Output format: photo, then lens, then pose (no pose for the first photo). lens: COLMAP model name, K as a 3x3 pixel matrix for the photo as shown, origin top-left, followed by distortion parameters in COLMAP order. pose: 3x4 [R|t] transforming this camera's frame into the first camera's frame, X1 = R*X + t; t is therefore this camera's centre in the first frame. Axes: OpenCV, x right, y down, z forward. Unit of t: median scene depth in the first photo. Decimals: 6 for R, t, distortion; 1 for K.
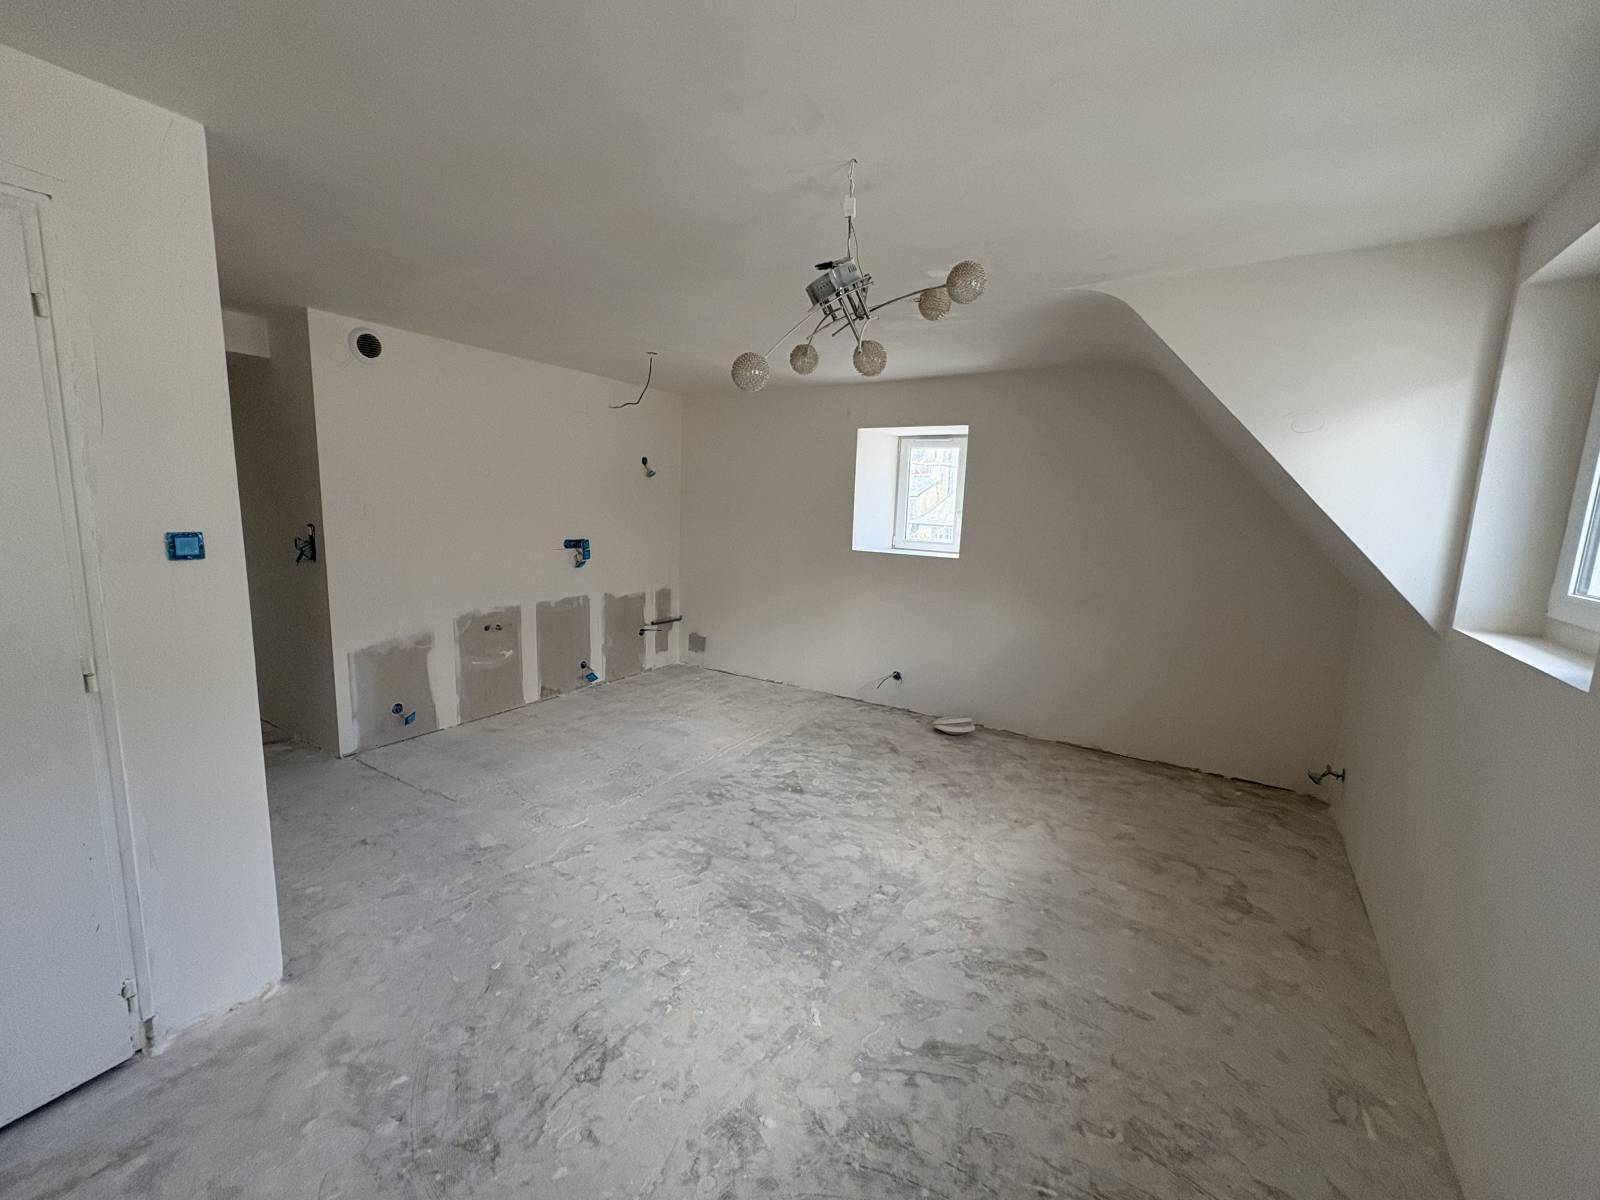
lens RADIAL K [[638.6, 0, 799.4], [0, 638.6, 601.4], [0, 0, 1]] dist [0.002801, 0.000420]
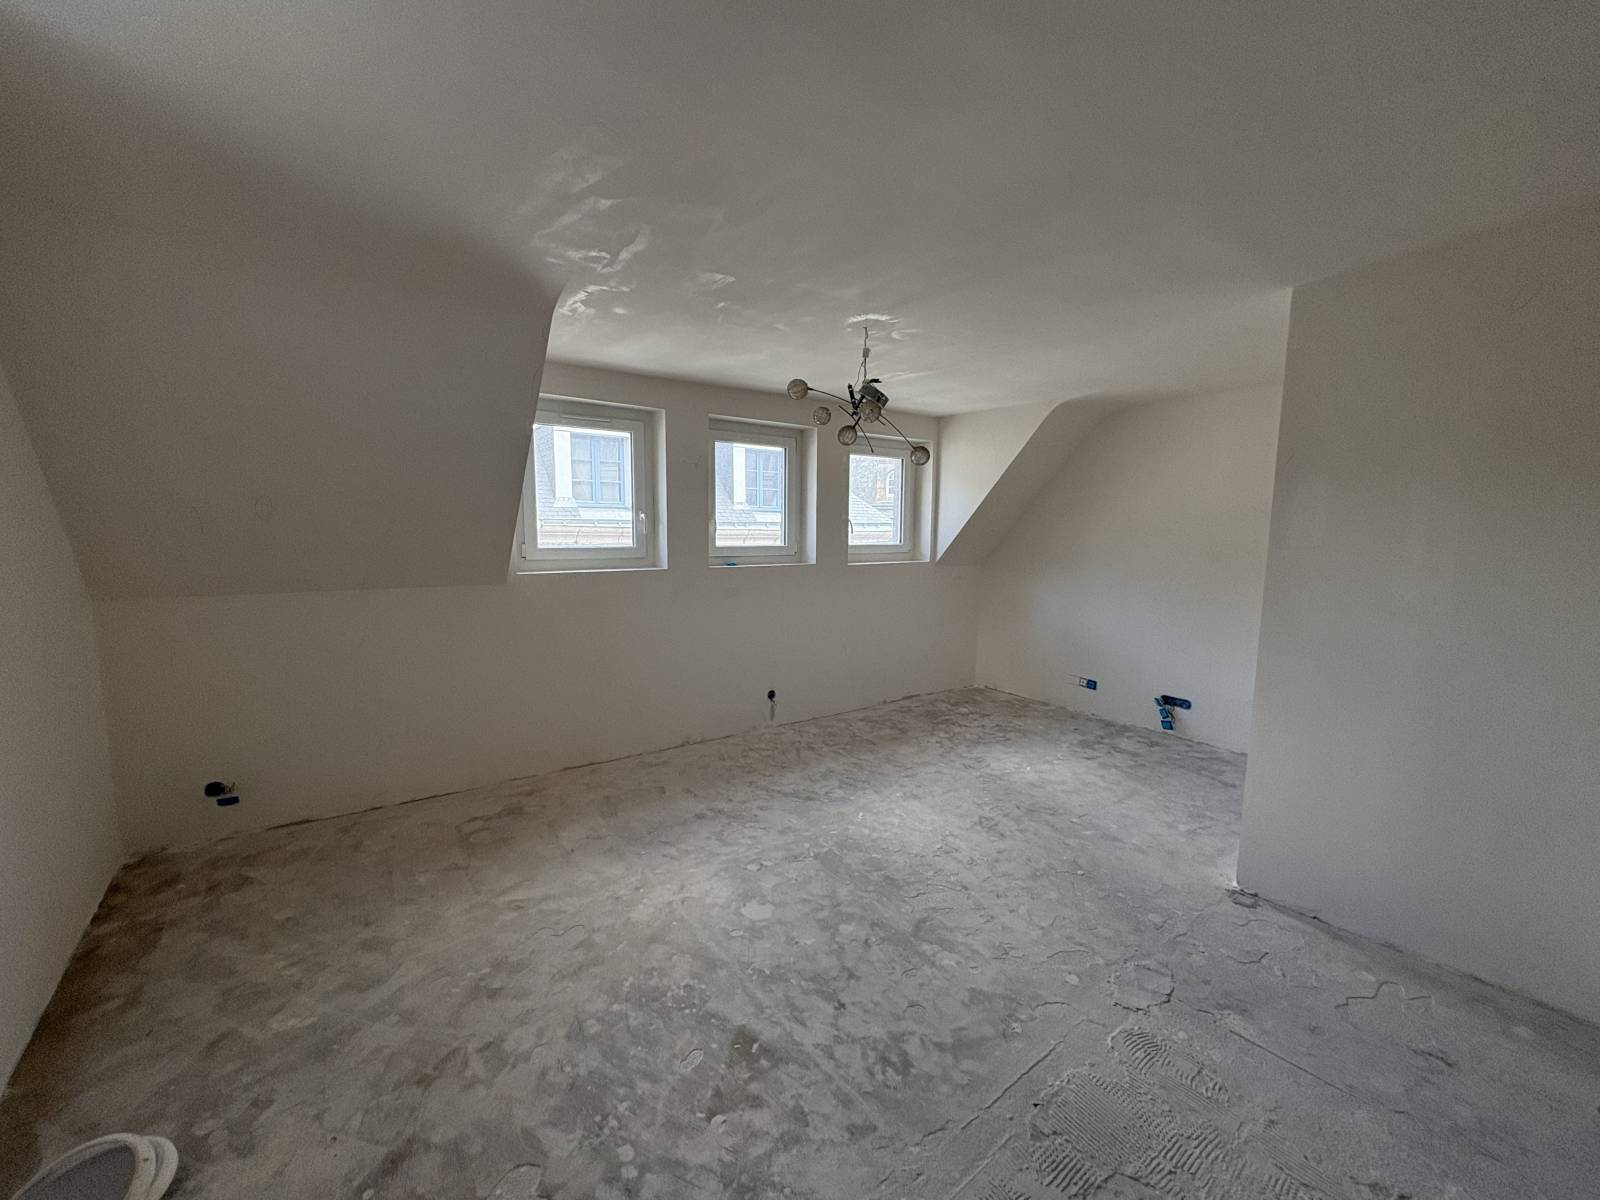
lens RADIAL K [[638.6, 0, 801.9], [0, 638.6, 600.8], [0, 0, 1]] dist [0.002801, 0.000420]
pose [[-0.936699, -0.085712, 0.339482, -0.230784], [0.008167, 0.963962, 0.265916, -0.238368], [-0.350040, 0.251855, -0.902242, 1.578594]]
